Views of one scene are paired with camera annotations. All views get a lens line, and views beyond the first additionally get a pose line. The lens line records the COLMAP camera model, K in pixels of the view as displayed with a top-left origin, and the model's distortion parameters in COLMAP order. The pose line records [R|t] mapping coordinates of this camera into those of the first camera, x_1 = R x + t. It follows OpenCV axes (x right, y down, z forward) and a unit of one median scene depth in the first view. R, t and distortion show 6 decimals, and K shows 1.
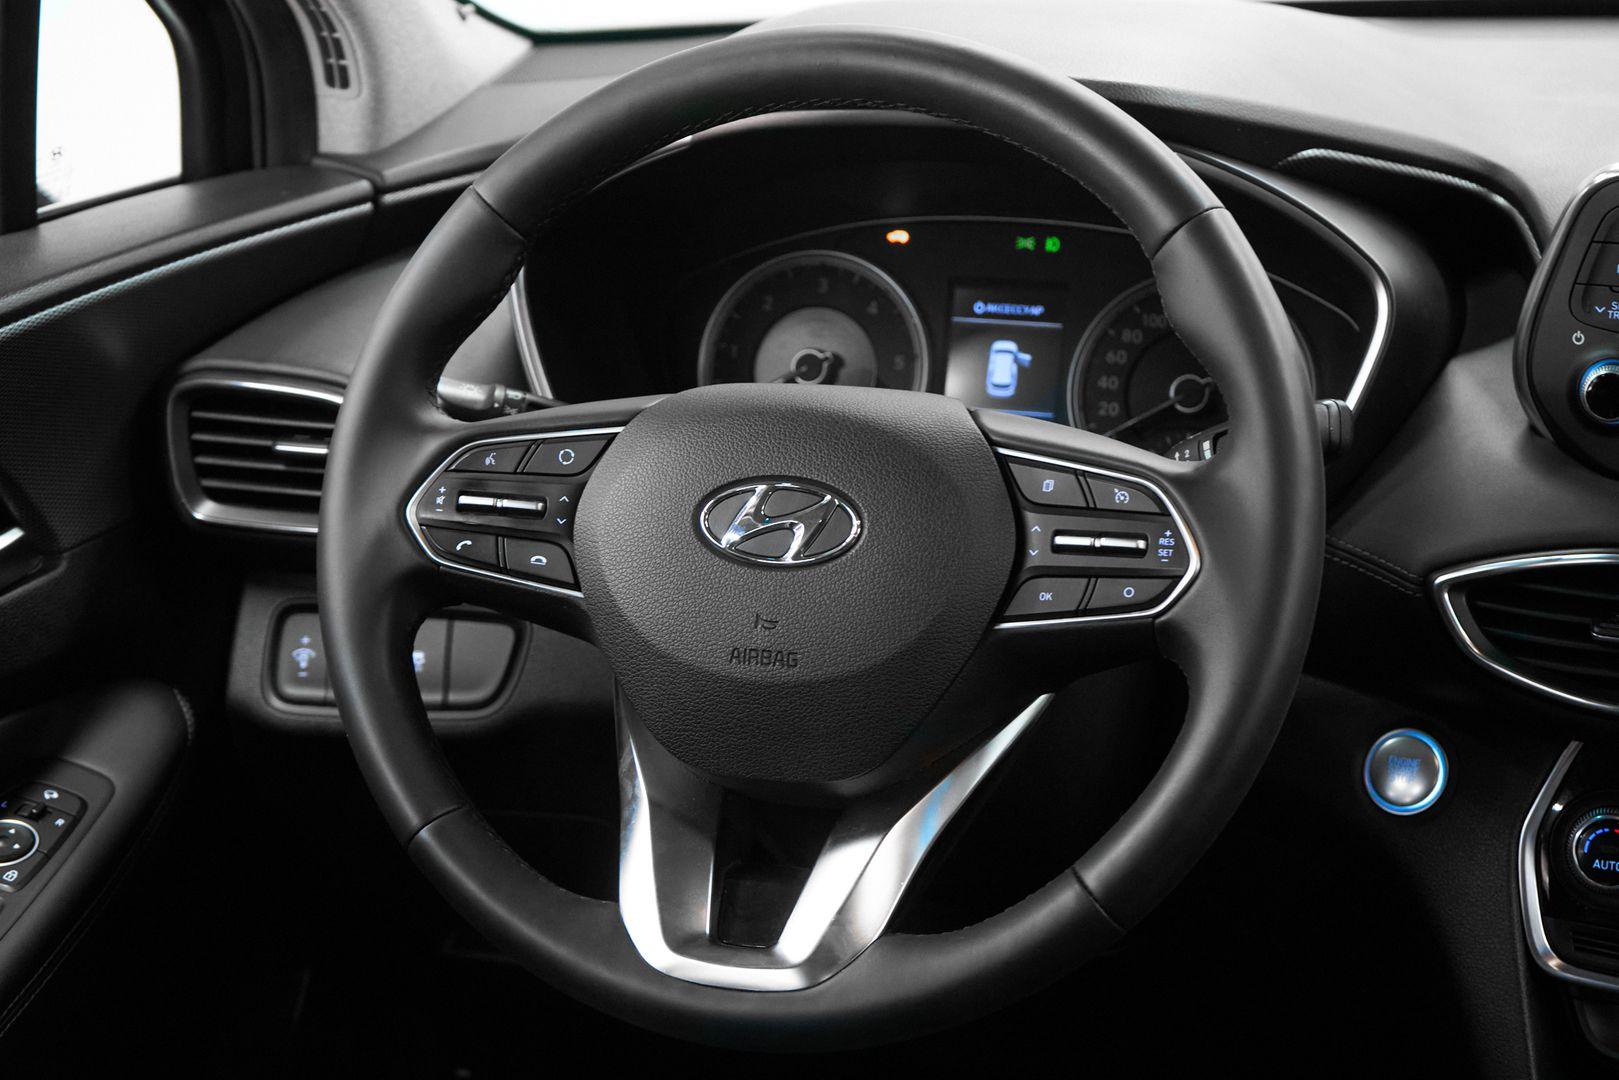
lens RADIAL K [[2854.5, 0, 802.6], [0, 2854.5, 527.6], [0, 0, 1]] dist [0.024879, 0.000000]
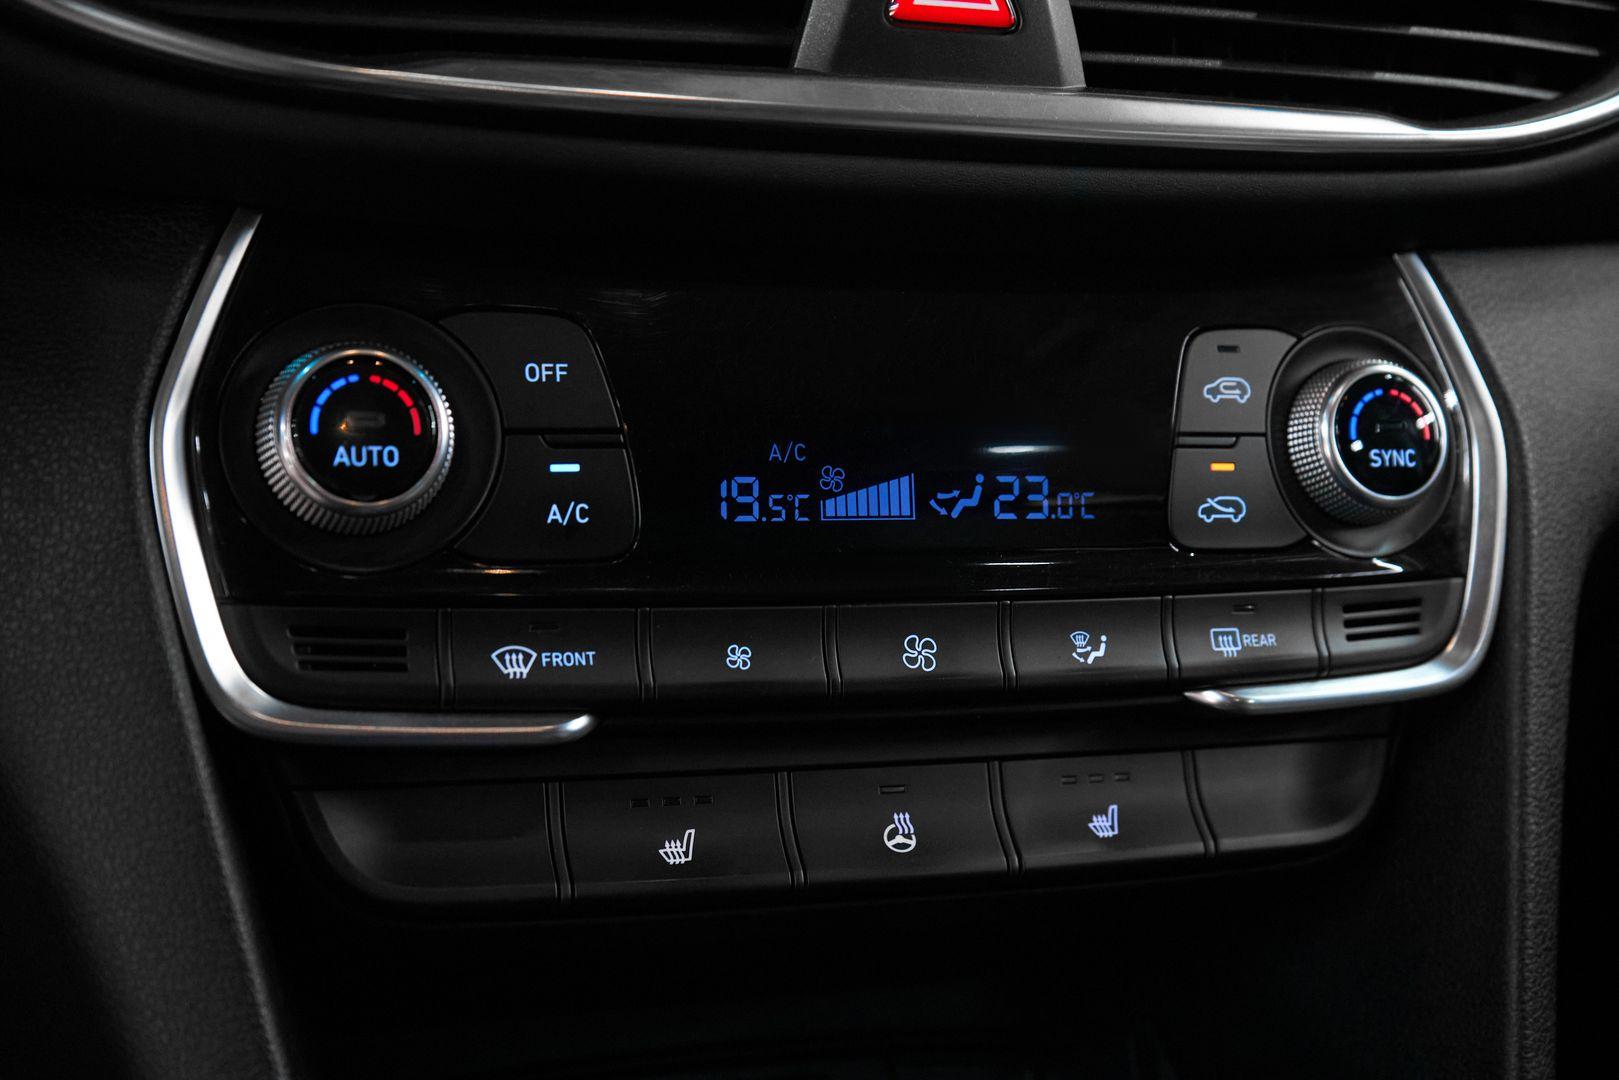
lens RADIAL K [[2234.7, 0, 806.9], [0, 2234.7, 532.6], [0, 0, 1]] dist [0.017991, 0.000000]
pose [[0.753951, -0.063993, 0.653806, 0.104155], [0.119333, 0.992027, -0.040513, 0.148866], [-0.646001, 0.108566, 0.755577, 0.682706]]
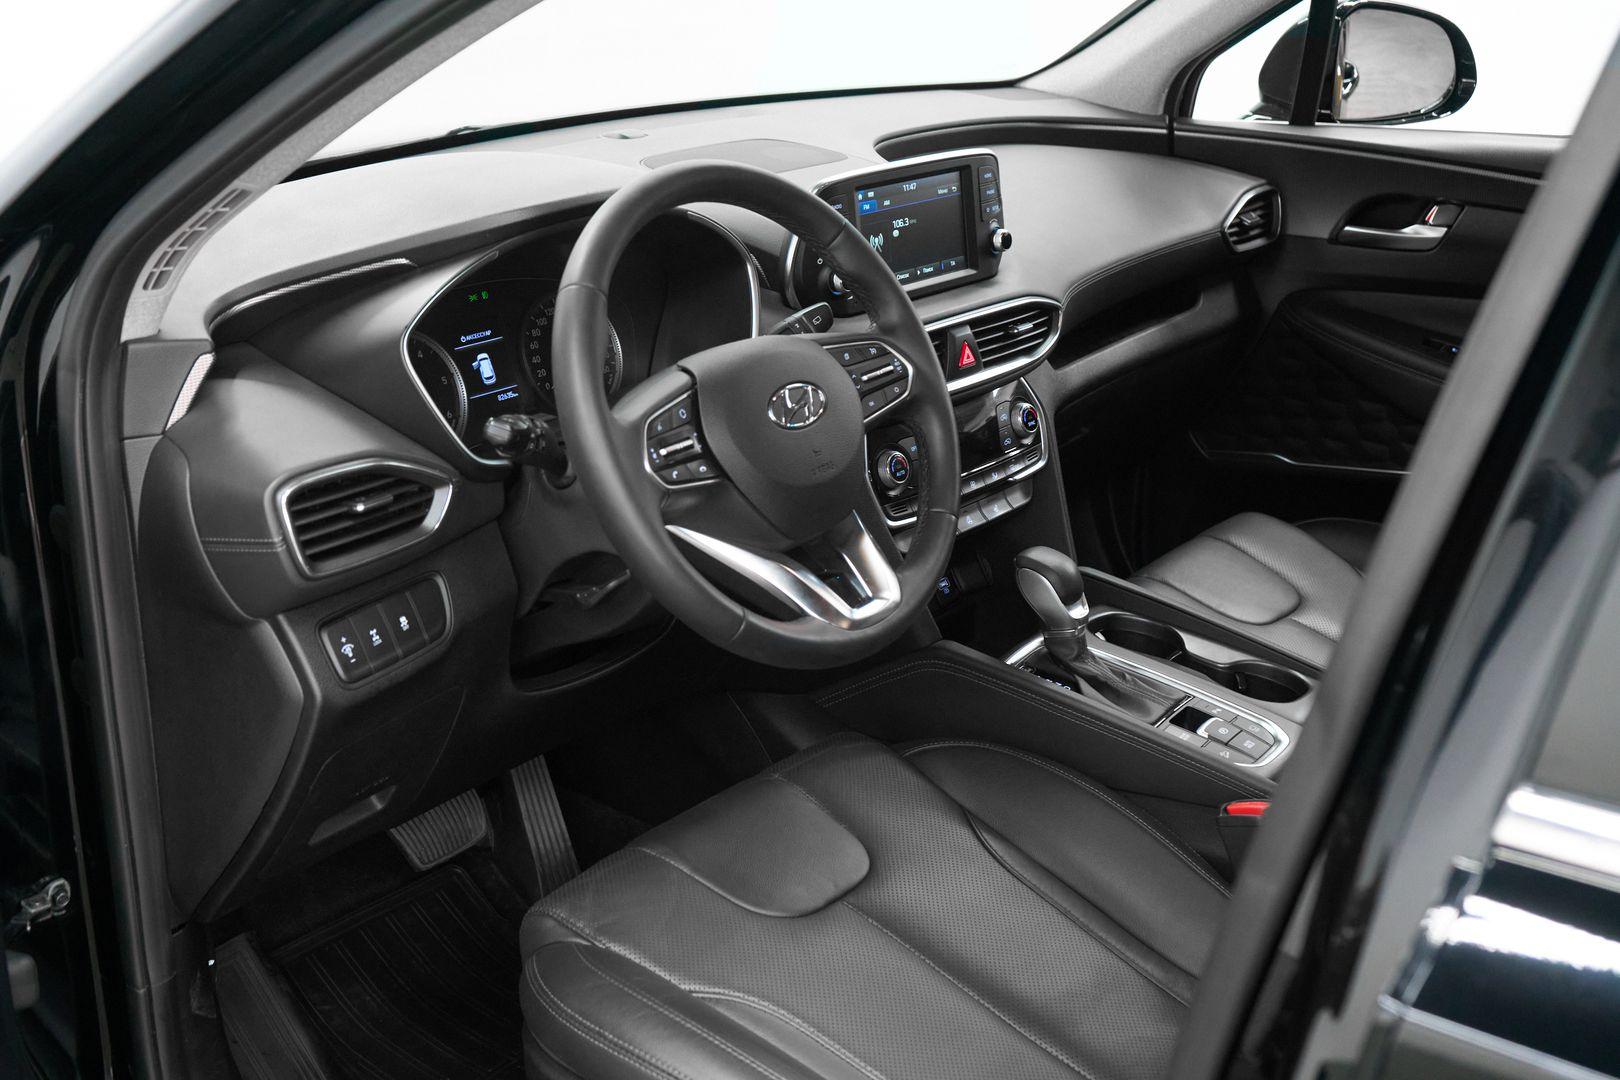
lens RADIAL K [[1821.5, 0, 794.7], [0, 1821.5, 534.8], [0, 0, 1]] dist [0.026524, 0.000000]
pose [[0.363242, -0.305773, 0.880090, -1.067348], [0.283247, 0.936143, 0.208343, -0.168796], [-0.887596, 0.173604, 0.426656, 0.435559]]
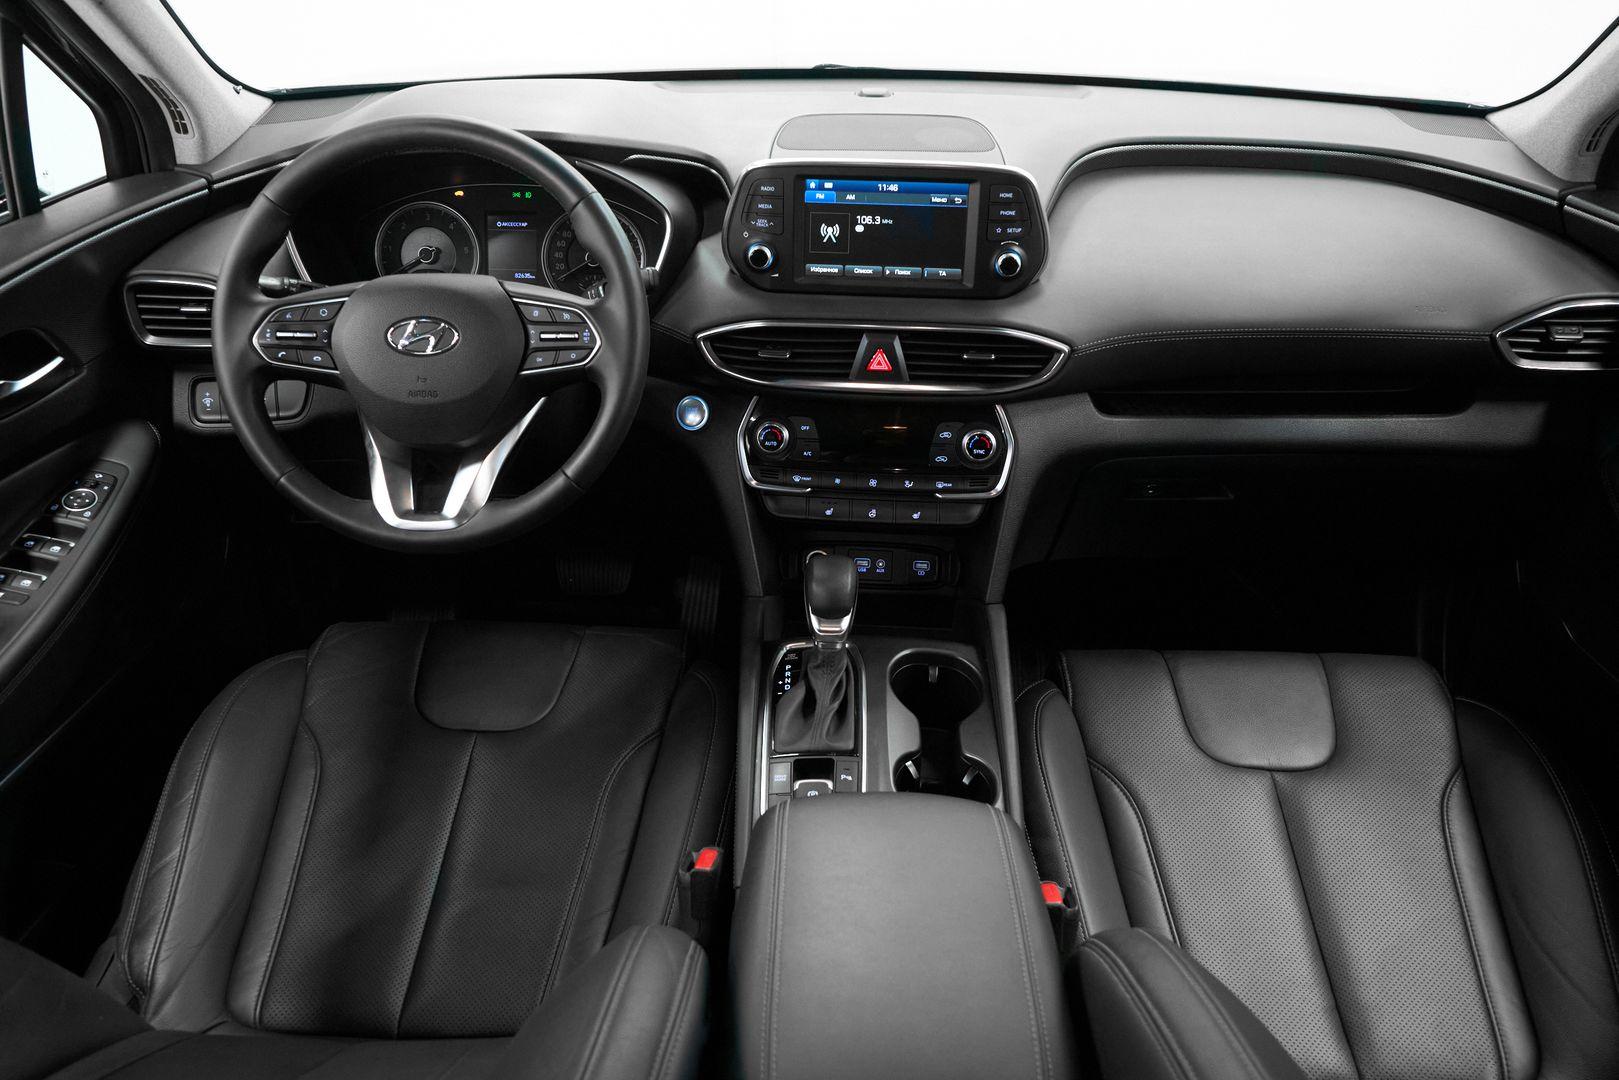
lens RADIAL K [[1314.5, 0, 807.0], [0, 1314.5, 536.6], [0, 0, 1]] dist [0.004020, -0.000144]
pose [[0.959534, -0.113959, 0.257503, -0.002016], [0.060040, 0.976219, 0.208305, -0.044325], [-0.275117, -0.184415, 0.943558, -0.140646]]
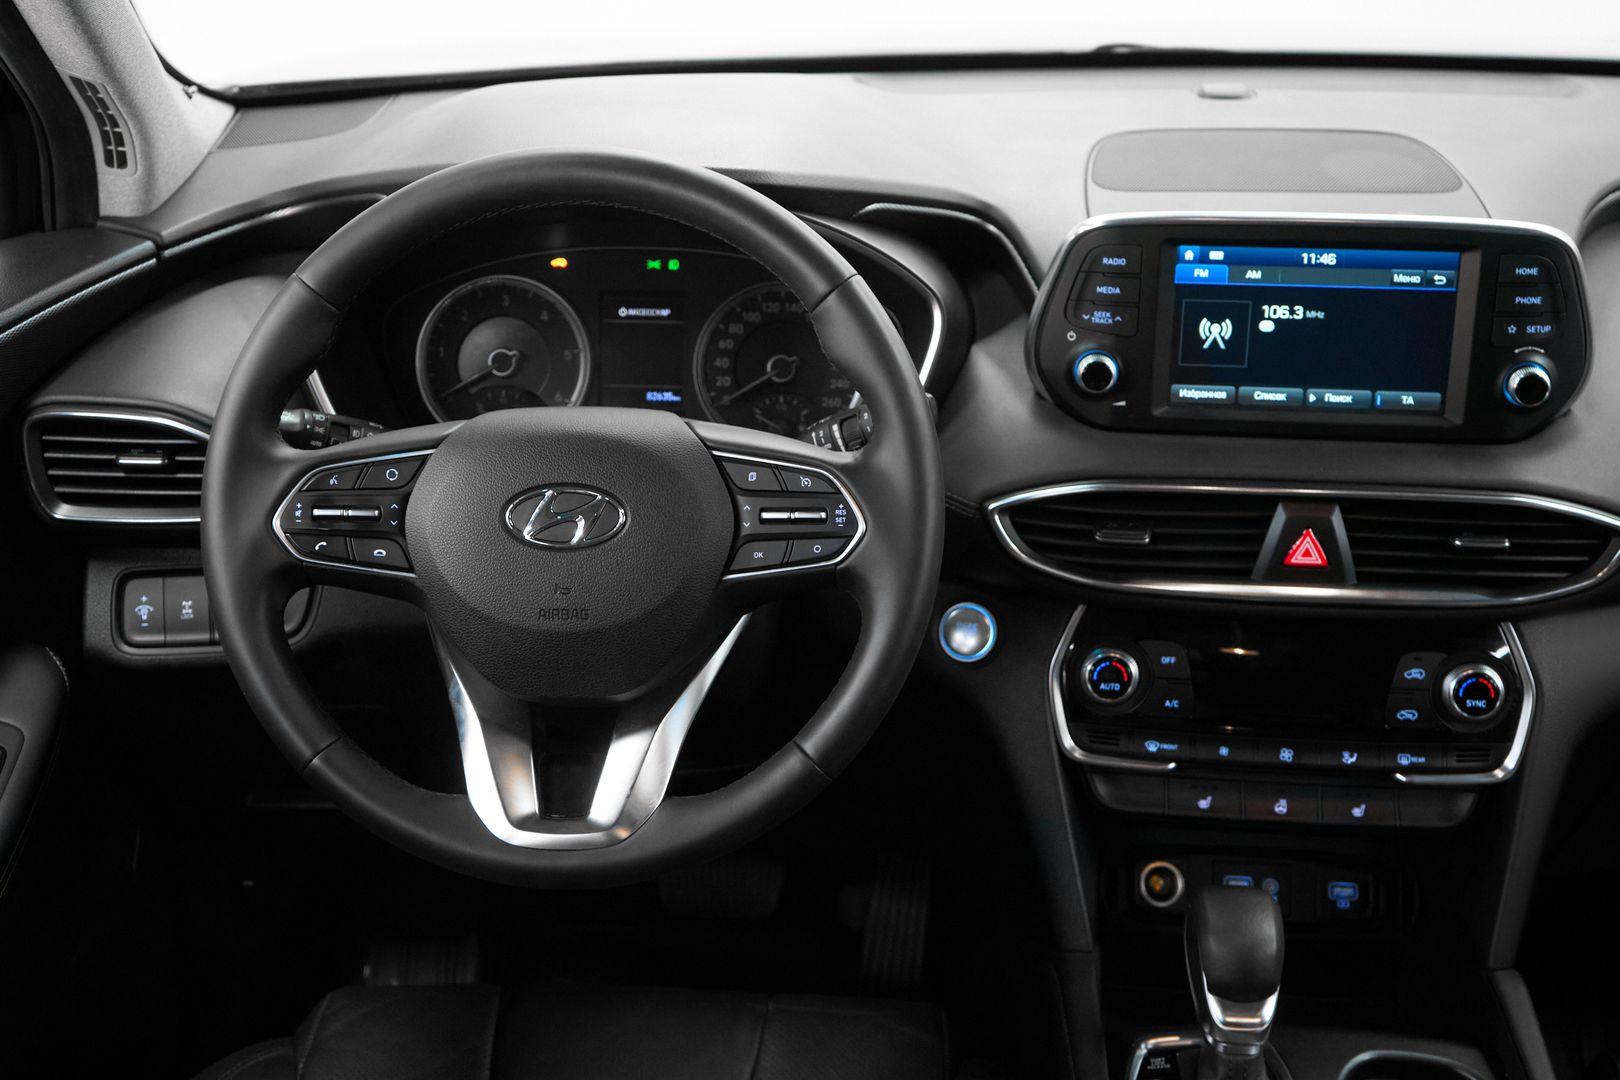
lens RADIAL K [[2115.9, 0, 810.4], [0, 2115.9, 533.6], [0, 0, 1]] dist [0.073092, 0.000000]
pose [[0.964630, -0.086484, 0.249016, -0.139678], [0.061549, 0.992433, 0.106248, -0.089006], [-0.256320, -0.087164, 0.962654, -0.028775]]
